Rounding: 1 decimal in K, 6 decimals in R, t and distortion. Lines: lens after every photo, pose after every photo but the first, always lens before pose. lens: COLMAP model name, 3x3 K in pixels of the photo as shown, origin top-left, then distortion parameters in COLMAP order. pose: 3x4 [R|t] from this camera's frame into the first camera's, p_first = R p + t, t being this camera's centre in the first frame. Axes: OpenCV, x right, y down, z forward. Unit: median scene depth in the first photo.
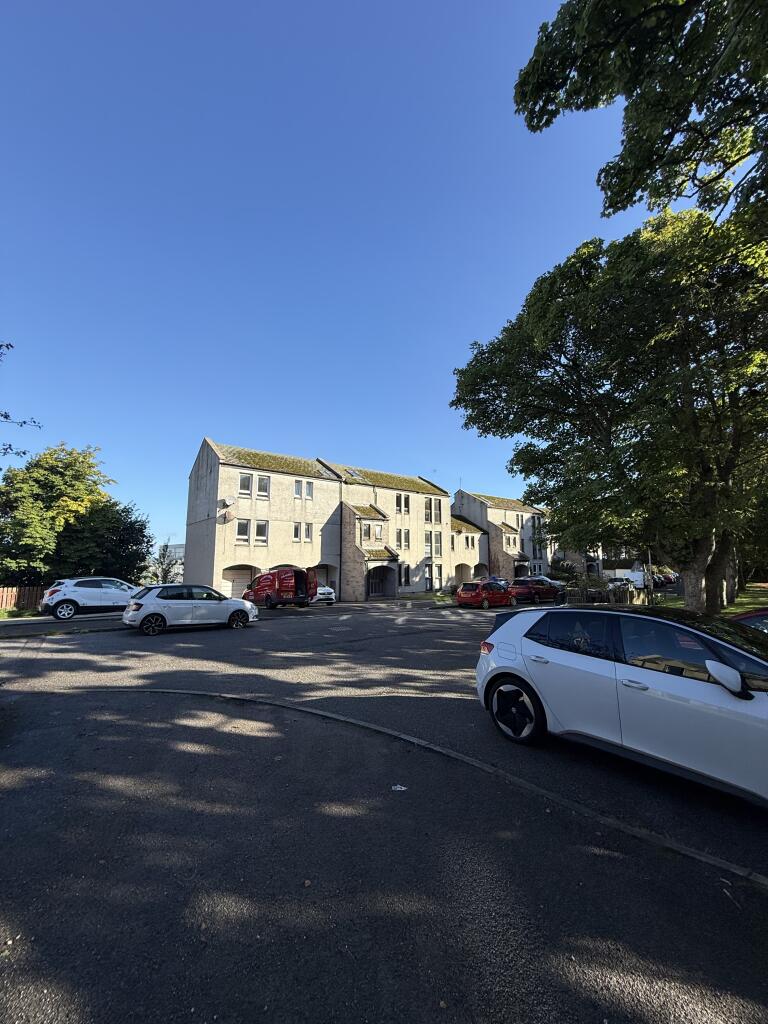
lens RADIAL K [[408.5, 0, 384.0], [0, 408.5, 511.5], [0, 0, 1]] dist [0.000604, 0.000133]
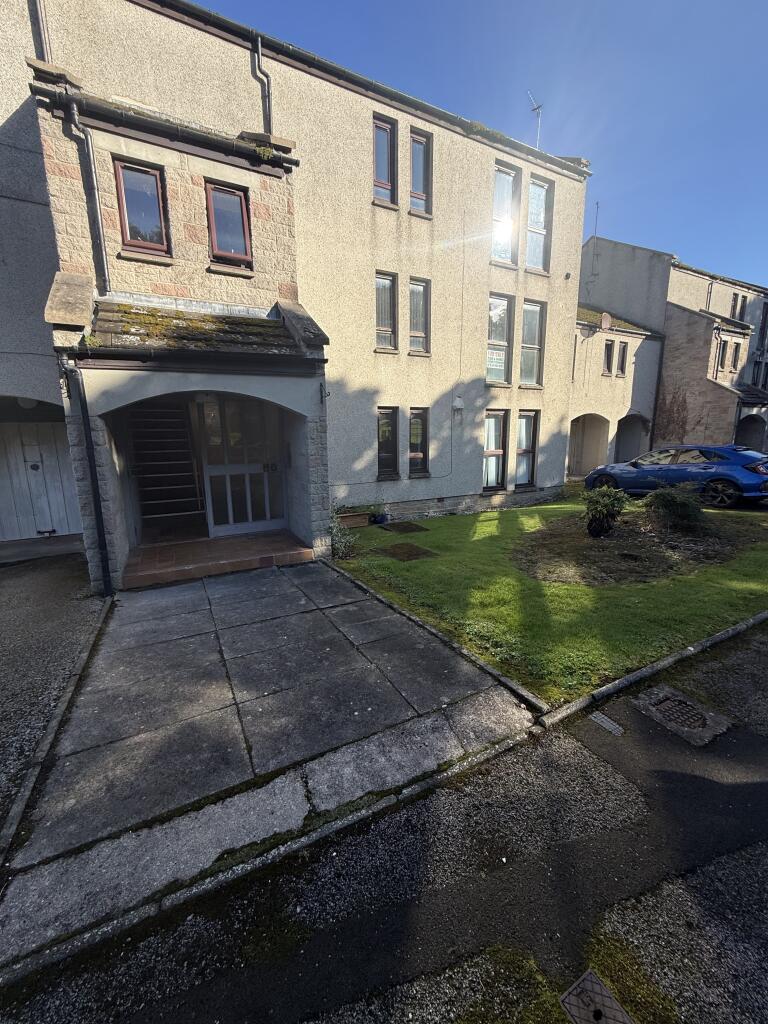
lens RADIAL K [[408.5, 0, 384.9], [0, 408.5, 513.0], [0, 0, 1]] dist [0.000604, 0.000133]
pose [[0.982375, 0.025131, -0.185224, 0.070257], [0.034766, 0.949066, 0.313155, 0.085761], [0.183659, -0.314075, 0.931465, 0.550850]]
